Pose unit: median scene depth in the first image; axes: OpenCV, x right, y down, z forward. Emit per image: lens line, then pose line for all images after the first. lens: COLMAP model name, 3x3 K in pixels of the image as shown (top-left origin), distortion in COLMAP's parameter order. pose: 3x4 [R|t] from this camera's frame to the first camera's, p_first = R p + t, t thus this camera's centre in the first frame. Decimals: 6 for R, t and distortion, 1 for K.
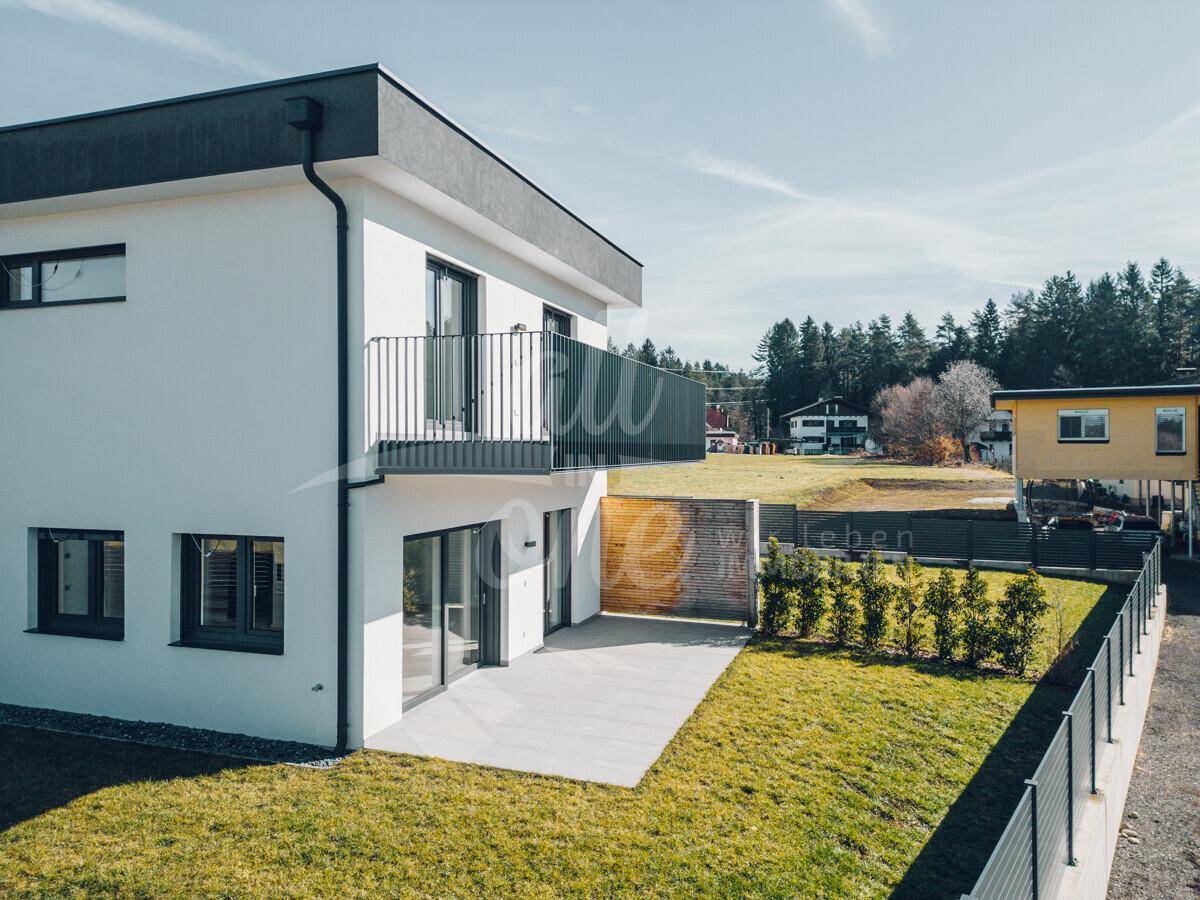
lens RADIAL K [[835.5, 0, 600.0], [0, 835.5, 450.0], [0, 0, 1]] dist [0.082097, -0.092497]
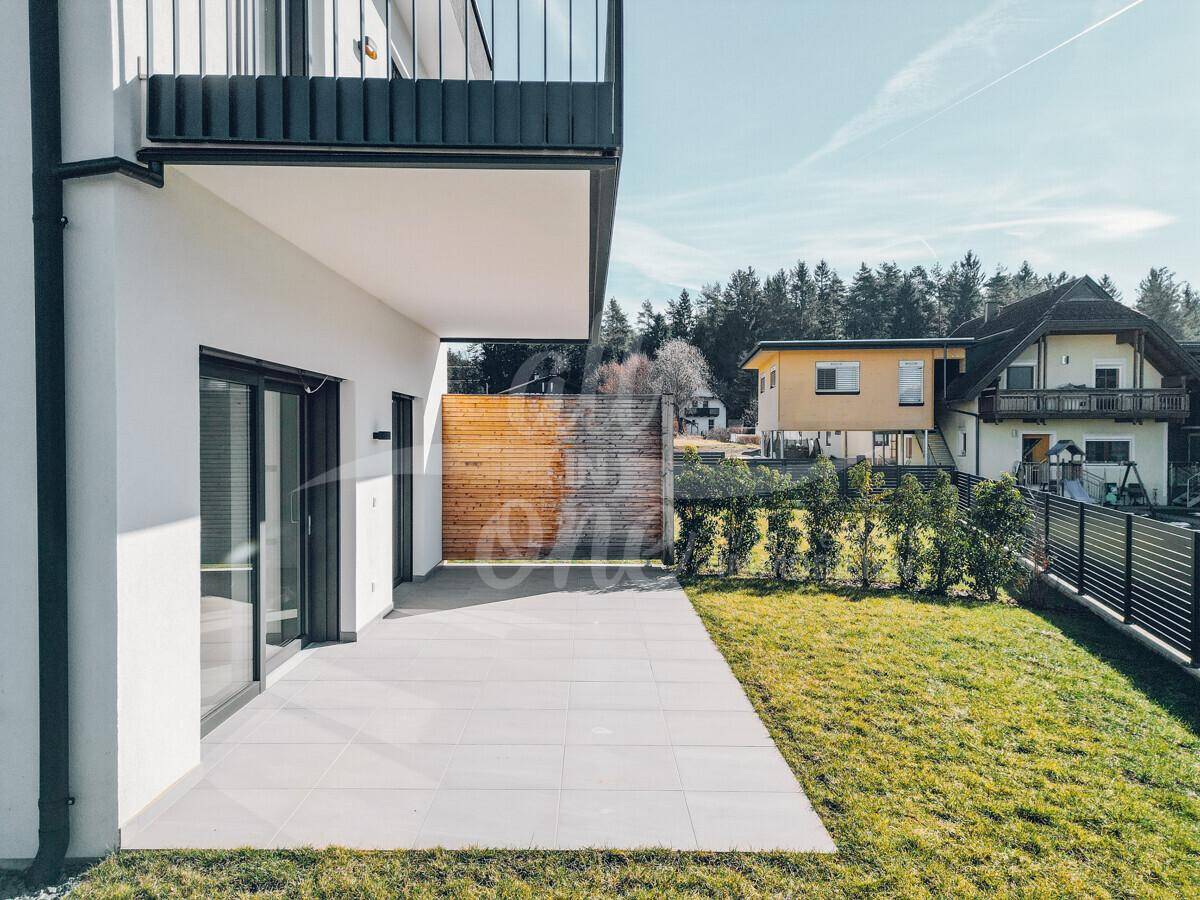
lens RADIAL K [[835.5, 0, 600.0], [0, 835.5, 450.0], [0, 0, 1]] dist [0.082097, -0.092497]
pose [[0.938919, -0.005285, 0.344099, -0.151150], [-0.001105, 0.999831, 0.018371, 0.117831], [-0.344138, -0.017629, 0.938754, 0.410259]]
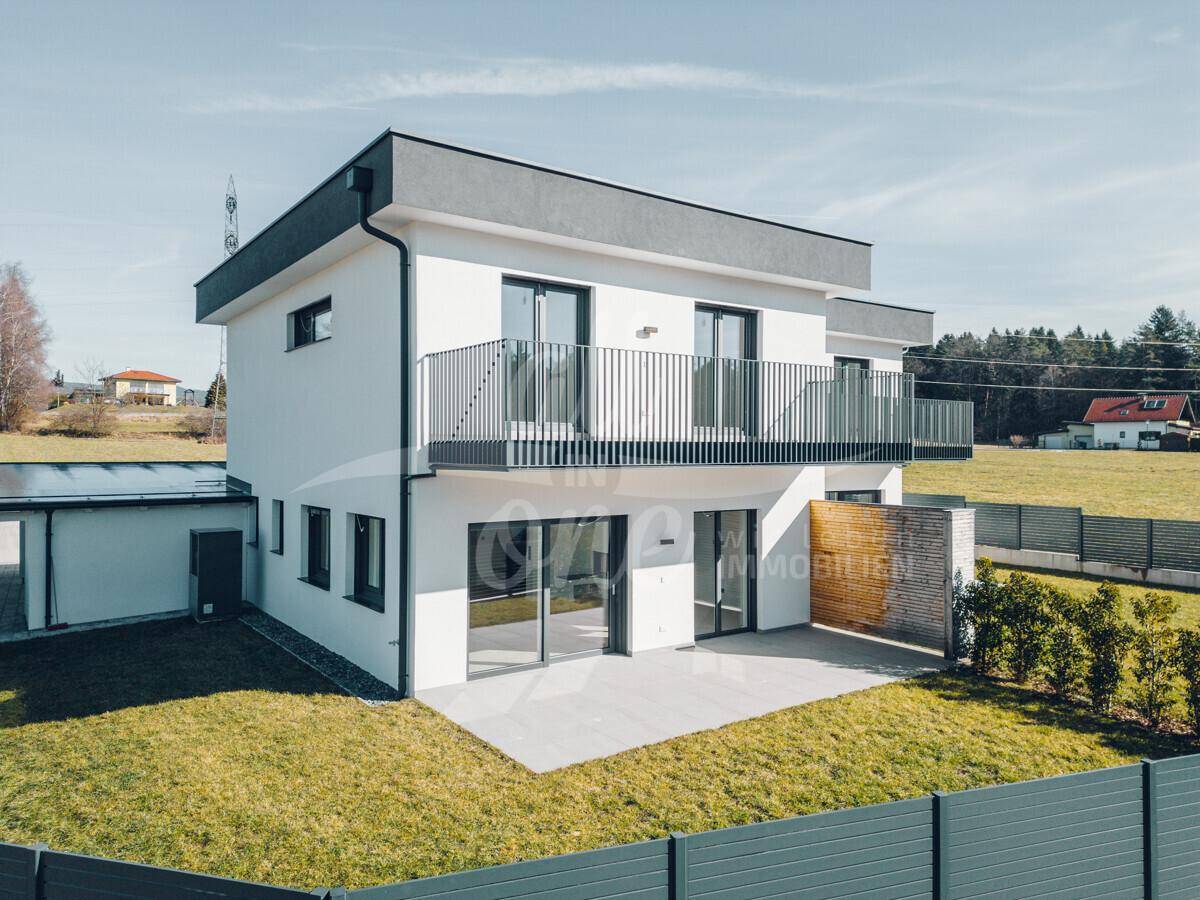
lens RADIAL K [[835.5, 0, 600.0], [0, 835.5, 450.0], [0, 0, 1]] dist [0.082097, -0.092497]
pose [[0.821432, 0.001125, -0.570305, 0.453179], [-0.001606, 0.999999, -0.000341, 0.001601], [0.570304, 0.001196, 0.821433, 0.124978]]
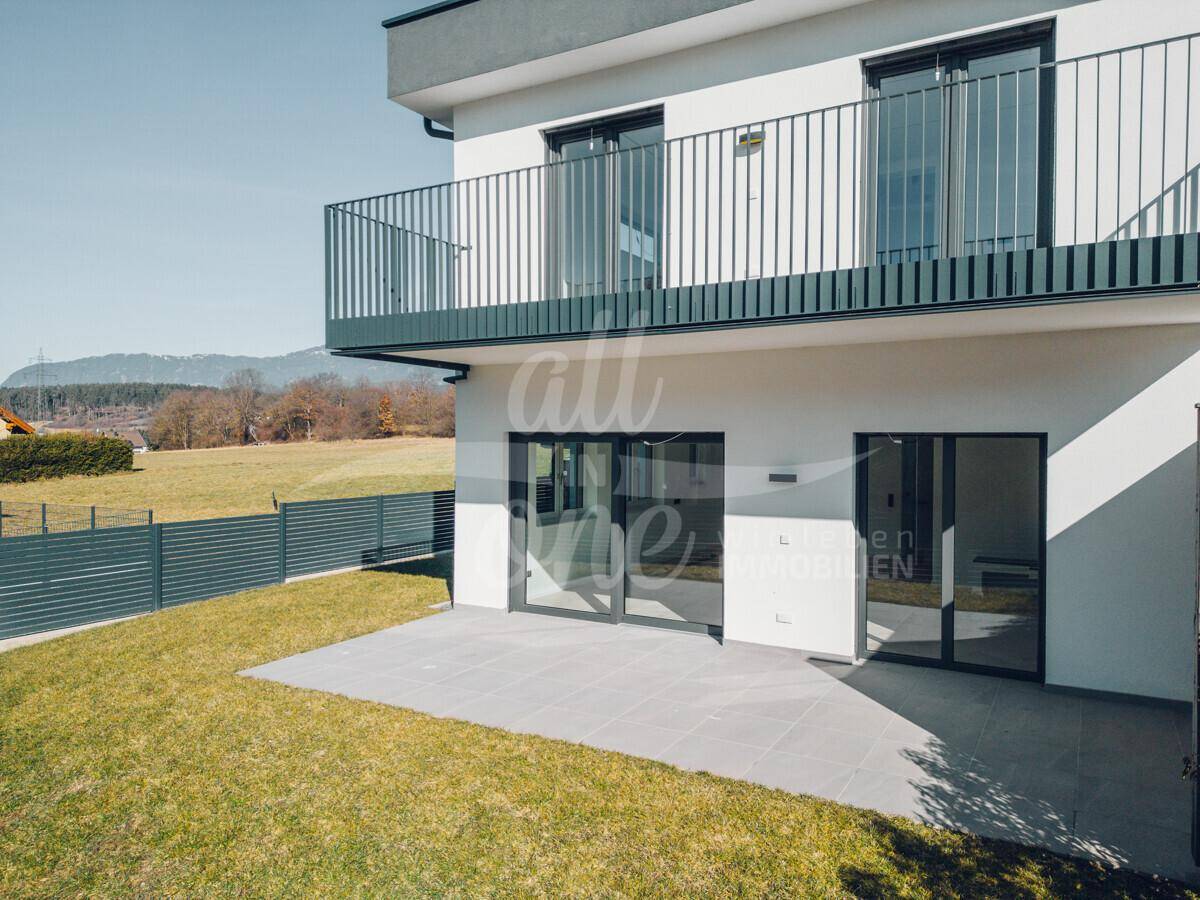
lens RADIAL K [[835.5, 0, 600.0], [0, 835.5, 450.0], [0, 0, 1]] dist [0.082097, -0.092497]
pose [[-0.184850, 0.013017, -0.982681, 0.590735], [-0.002526, 0.999903, 0.013720, 0.087663], [0.982764, 0.005018, -0.184799, 1.034026]]
